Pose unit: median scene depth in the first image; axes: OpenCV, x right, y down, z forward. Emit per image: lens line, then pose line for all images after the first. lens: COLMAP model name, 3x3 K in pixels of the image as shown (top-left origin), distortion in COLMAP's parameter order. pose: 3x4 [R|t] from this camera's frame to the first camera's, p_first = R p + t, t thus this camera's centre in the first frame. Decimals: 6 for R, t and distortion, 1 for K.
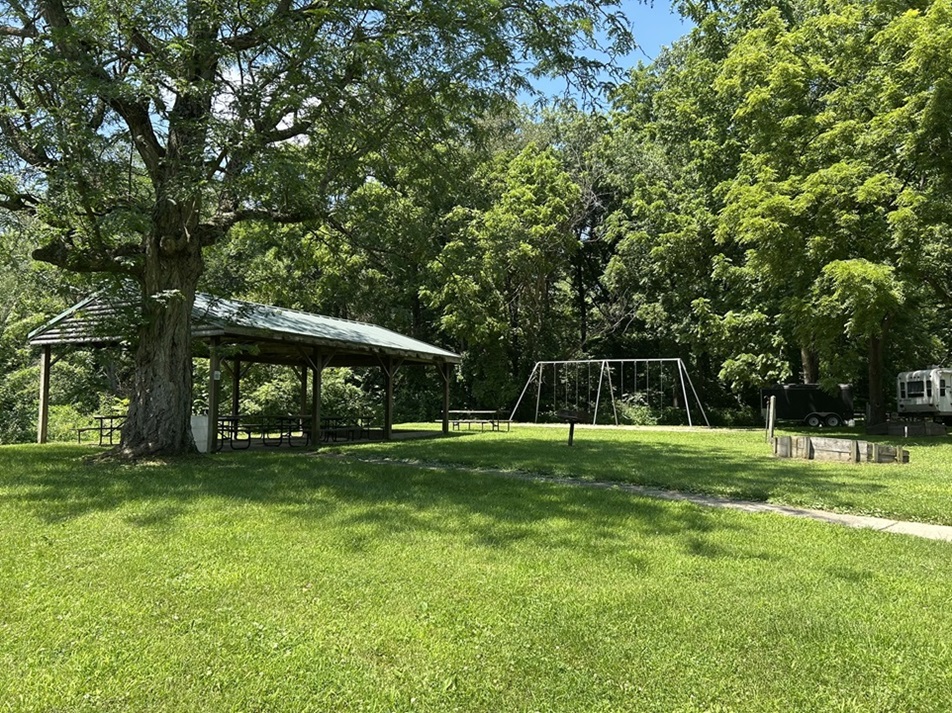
lens RADIAL K [[718.6, 0, 476.0], [0, 718.6, 356.5], [0, 0, 1]] dist [0.028658, -0.009675]
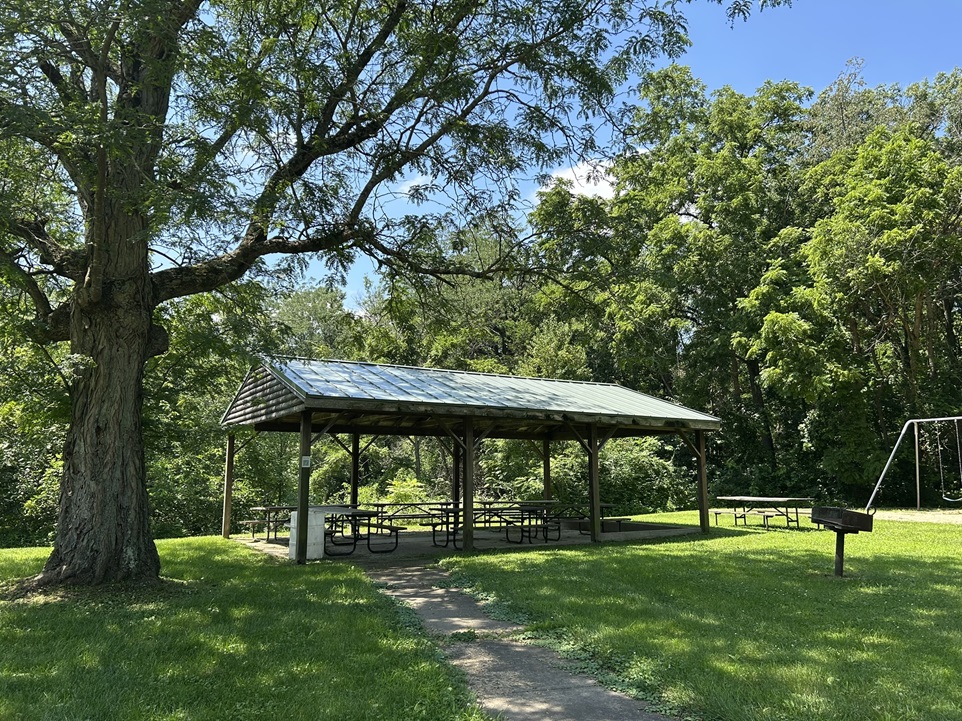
lens RADIAL K [[726.1, 0, 481.0], [0, 726.1, 360.5], [0, 0, 1]] dist [0.028658, -0.009675]
pose [[0.859127, -0.090106, -0.503767, 0.089164], [0.045673, 0.993950, -0.099890, 0.001917], [0.509720, 0.062810, 0.858045, 0.167507]]
